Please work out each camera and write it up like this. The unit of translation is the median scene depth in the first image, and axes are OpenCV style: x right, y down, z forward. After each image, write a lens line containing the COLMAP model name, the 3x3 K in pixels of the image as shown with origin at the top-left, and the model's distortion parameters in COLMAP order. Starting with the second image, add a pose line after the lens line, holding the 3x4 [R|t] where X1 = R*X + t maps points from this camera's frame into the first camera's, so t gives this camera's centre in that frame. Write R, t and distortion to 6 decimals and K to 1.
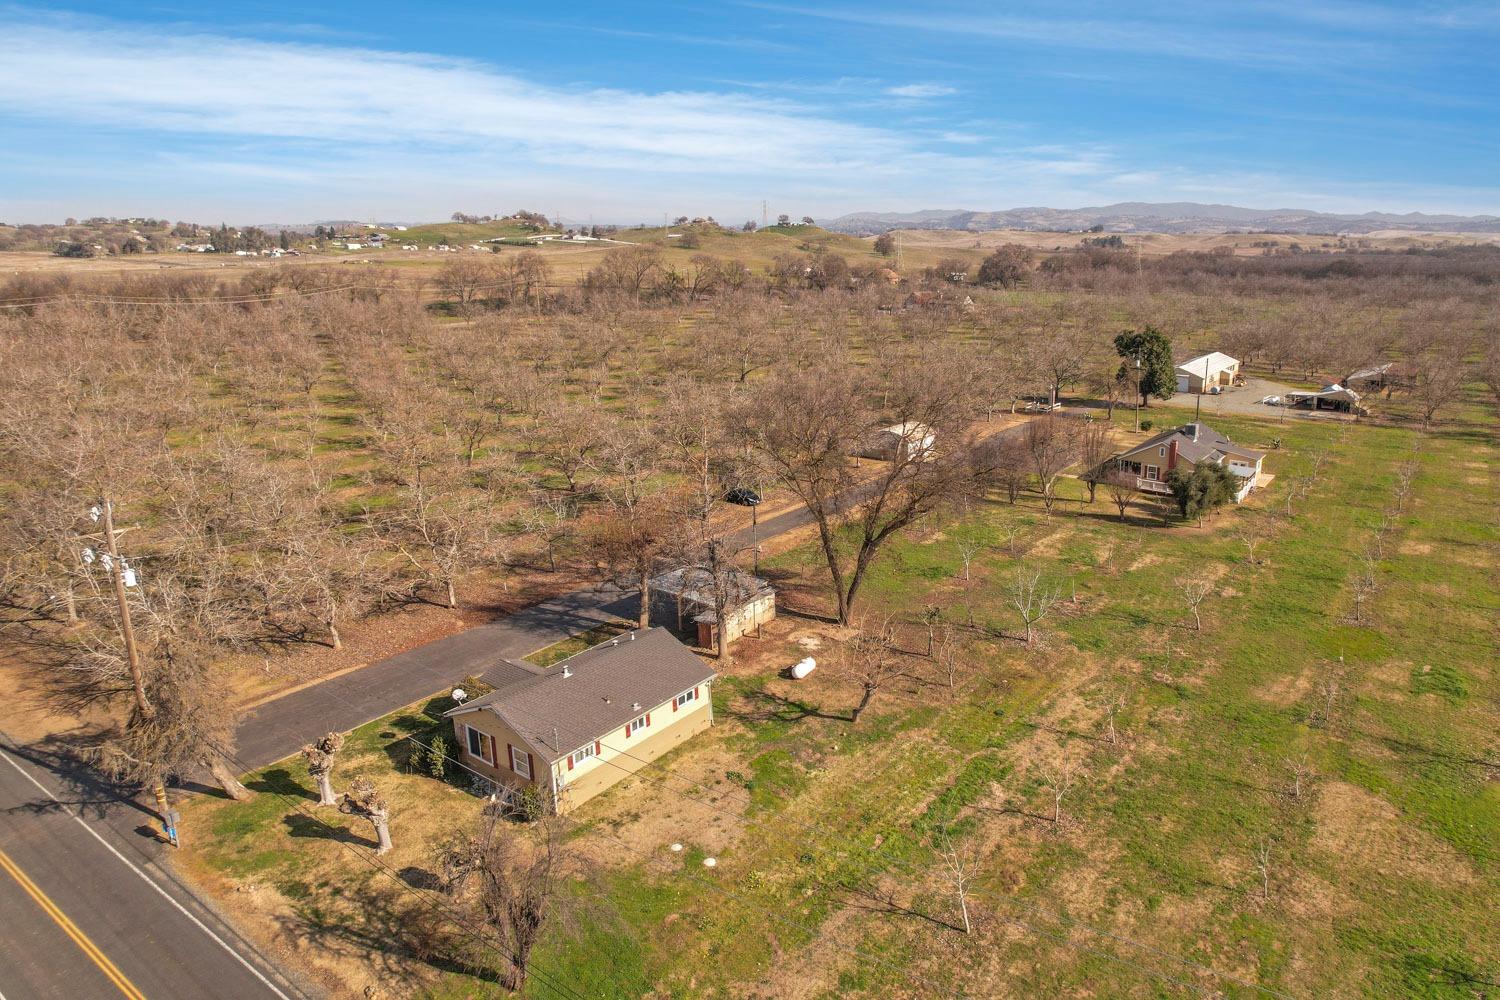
lens RADIAL K [[936.7, 0, 823.4], [0, 936.7, 499.2], [0, 0, 1]] dist [-0.064694, 0.047312]
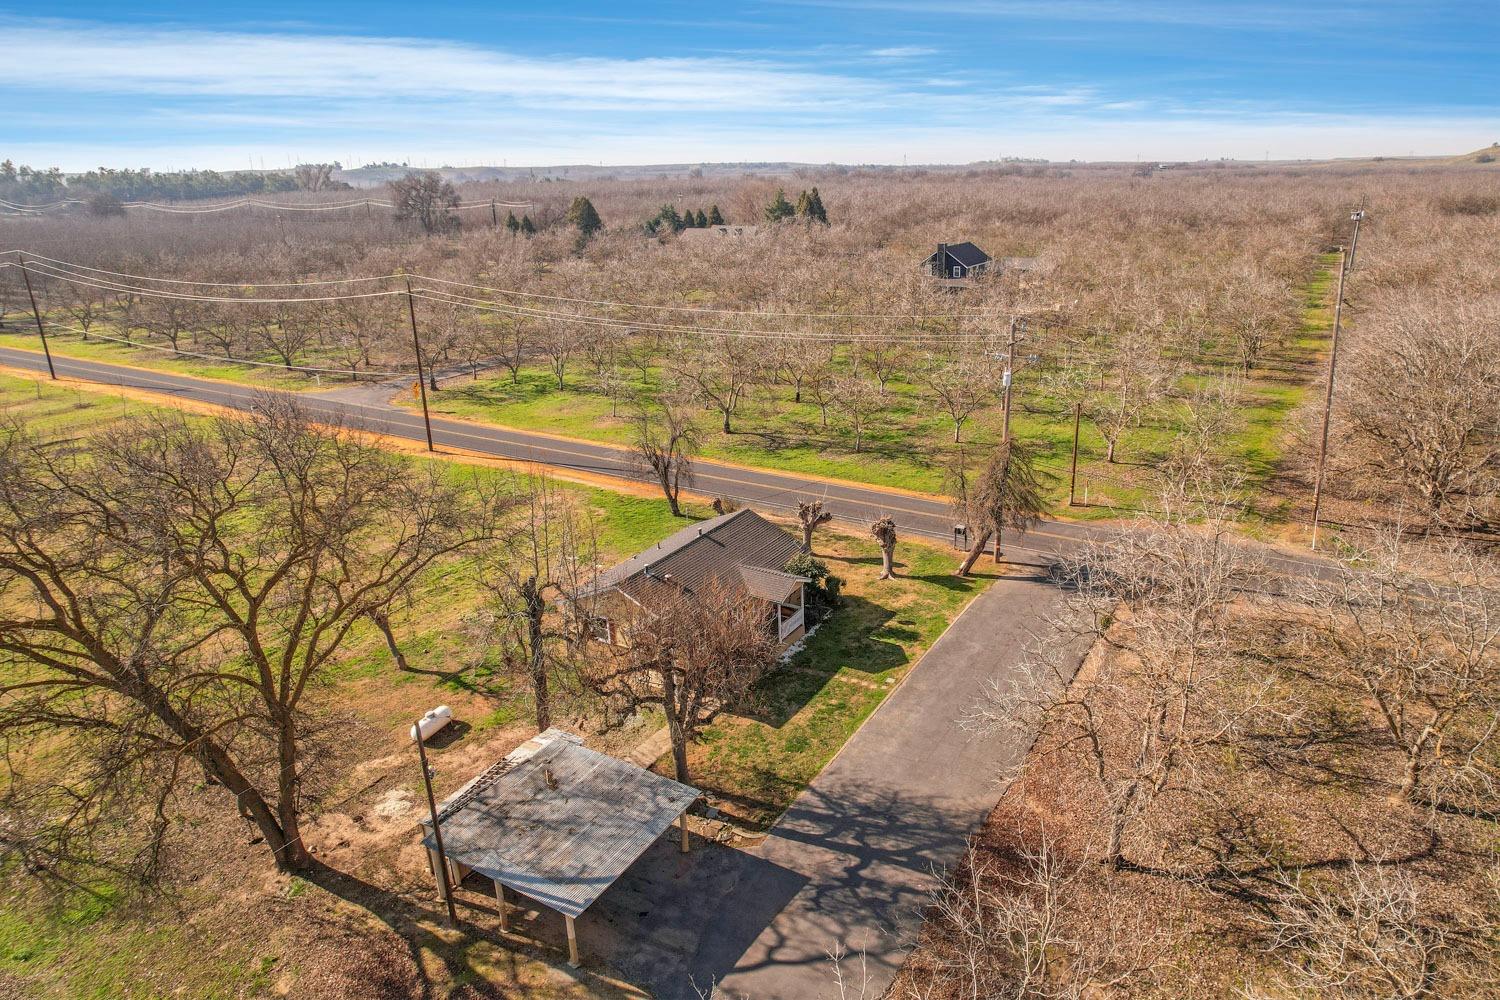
lens RADIAL K [[948.1, 0, 758.5], [0, 948.1, 497.3], [0, 0, 1]] dist [-0.062295, 0.048253]
pose [[-0.998547, 0.022956, -0.048754, -0.260524], [-0.009072, 0.820198, 0.572008, -0.401341], [0.053119, 0.571620, -0.818798, 1.660281]]
